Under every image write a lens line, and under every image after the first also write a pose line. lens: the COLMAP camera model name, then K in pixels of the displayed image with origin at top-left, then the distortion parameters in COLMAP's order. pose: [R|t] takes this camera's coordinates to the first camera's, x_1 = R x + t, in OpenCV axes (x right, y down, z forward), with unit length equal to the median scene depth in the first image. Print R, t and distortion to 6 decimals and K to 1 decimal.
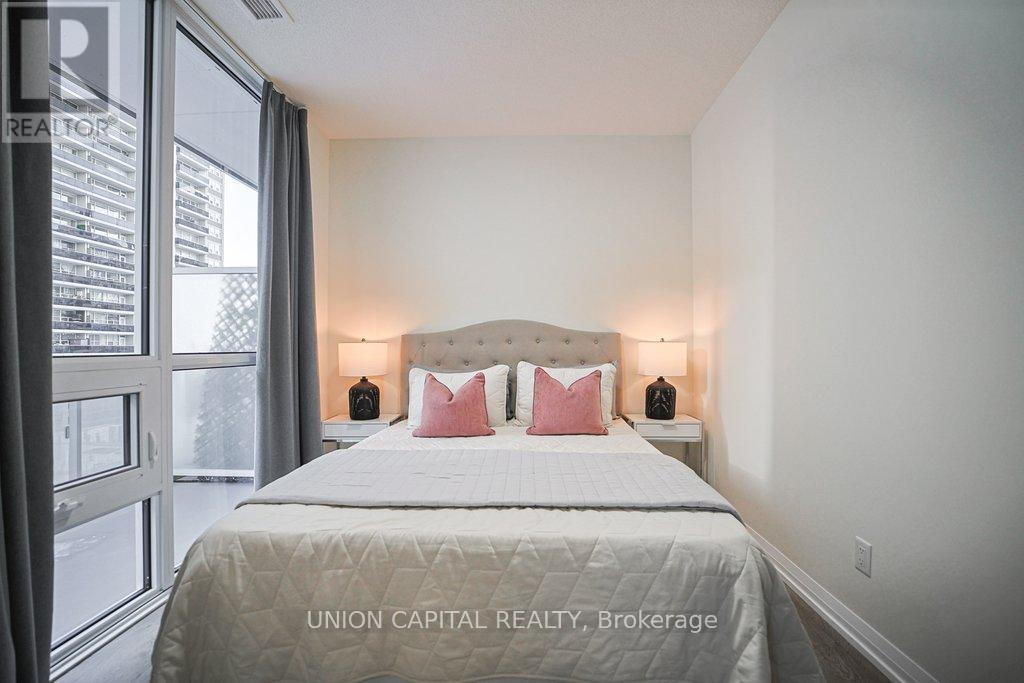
lens RADIAL K [[429.9, 0, 512.0], [0, 429.9, 341.5], [0, 0, 1]] dist [-0.017578, 0.000095]
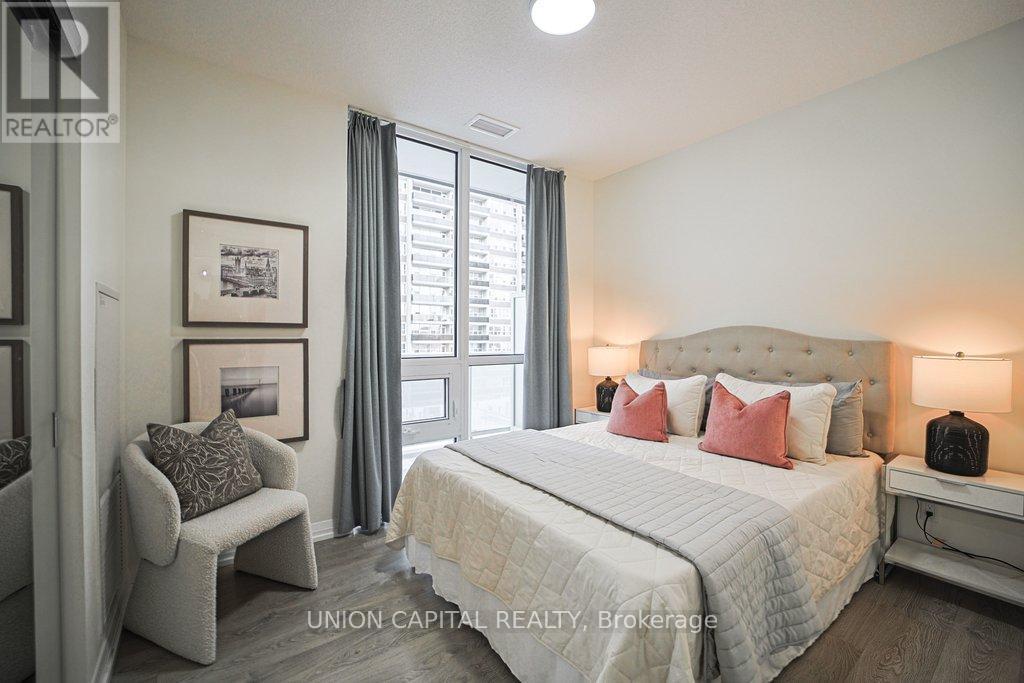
lens RADIAL K [[429.9, 0, 512.0], [0, 429.9, 341.5], [0, 0, 1]] dist [-0.017578, 0.000095]
pose [[0.602915, 0.009102, -0.797753, 0.542858], [0.011010, 0.999745, 0.019727, -0.050937], [0.797729, -0.020677, 0.602661, 0.084192]]
